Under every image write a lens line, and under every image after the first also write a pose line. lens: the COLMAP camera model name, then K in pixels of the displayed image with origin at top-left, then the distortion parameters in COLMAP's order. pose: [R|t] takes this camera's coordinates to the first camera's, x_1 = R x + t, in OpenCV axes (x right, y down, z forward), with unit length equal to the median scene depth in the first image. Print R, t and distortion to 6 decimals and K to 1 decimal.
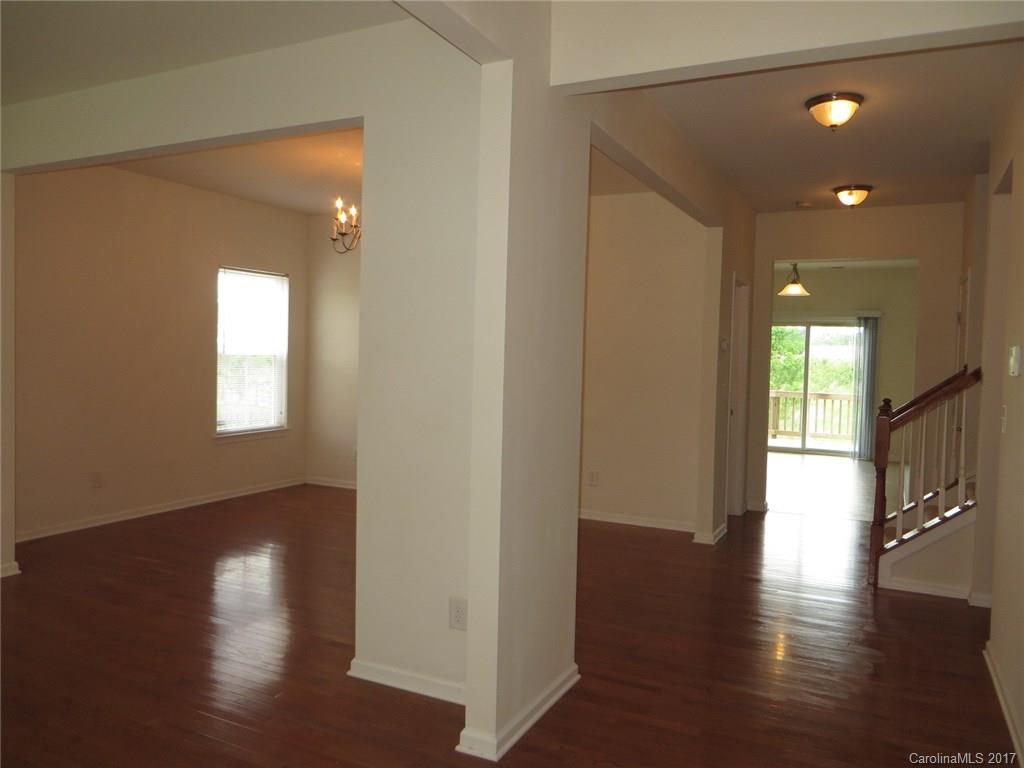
lens RADIAL K [[769.7, 0, 509.9], [0, 769.7, 383.3], [0, 0, 1]] dist [-0.006673, -0.005098]
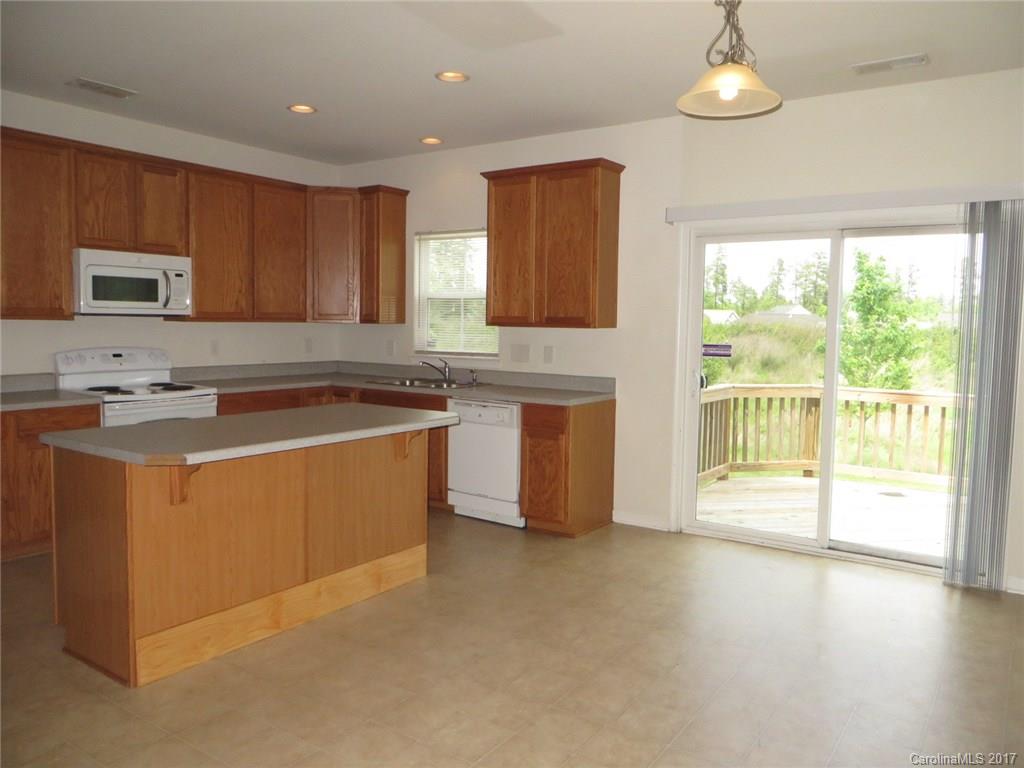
lens RADIAL K [[769.7, 0, 515.6], [0, 769.7, 383.4], [0, 0, 1]] dist [-0.006673, -0.005098]
pose [[0.990223, 0.006461, -0.139345, 0.112874], [-0.001163, 0.999275, 0.038066, -0.005526], [0.139490, -0.037532, 0.989512, 0.234440]]
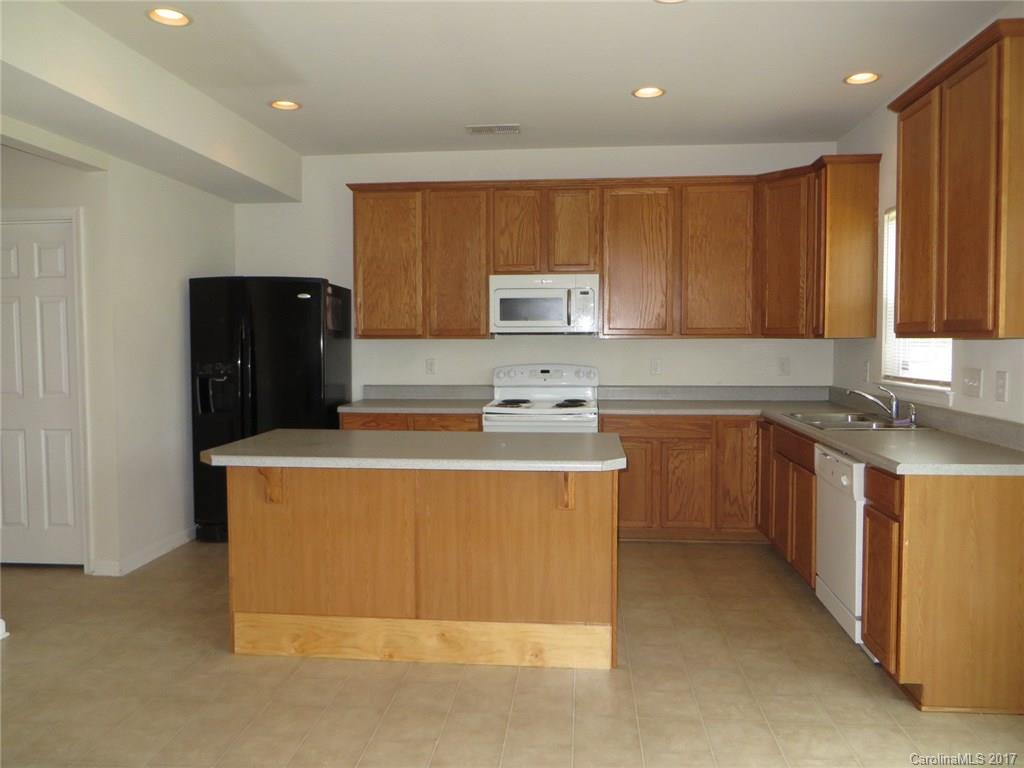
lens RADIAL K [[769.7, 0, 514.0], [0, 769.7, 380.4], [0, 0, 1]] dist [-0.006673, -0.005098]
pose [[0.366286, 0.028846, -0.930055, 0.137589], [-0.025673, 0.999452, 0.020887, -0.006012], [0.930148, 0.016227, 0.366825, 0.270741]]
